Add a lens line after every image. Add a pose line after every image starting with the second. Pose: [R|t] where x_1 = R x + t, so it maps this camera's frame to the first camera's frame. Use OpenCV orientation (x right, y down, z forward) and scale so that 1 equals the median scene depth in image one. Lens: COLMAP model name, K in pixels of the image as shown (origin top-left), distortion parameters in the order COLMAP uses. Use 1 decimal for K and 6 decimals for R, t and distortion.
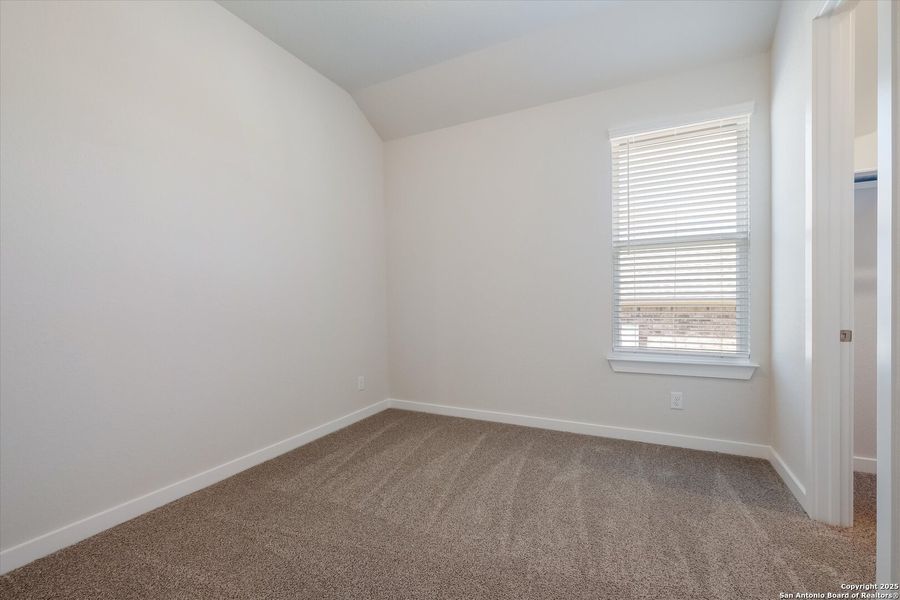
lens RADIAL K [[393.3, 0, 449.9], [0, 393.3, 302.4], [0, 0, 1]] dist [0.000667, 0.000065]
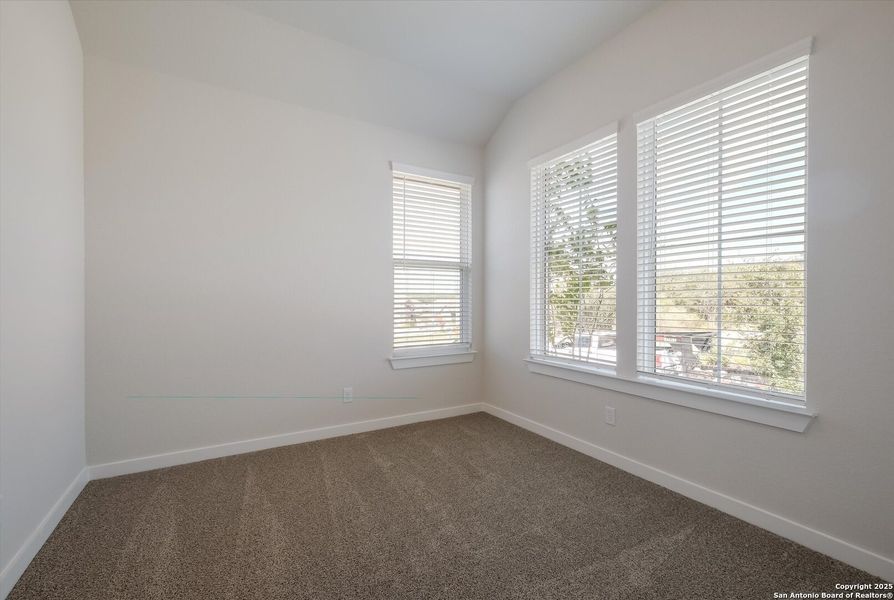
lens RADIAL K [[386.8, 0, 447.0], [0, 386.8, 300.0], [0, 0, 1]] dist [0.002030, -0.000016]
pose [[0.540042, 0.016706, 0.841472, -0.508718], [0.001634, 0.999780, -0.020897, -0.007002], [-0.841636, 0.012660, 0.539896, 0.269604]]
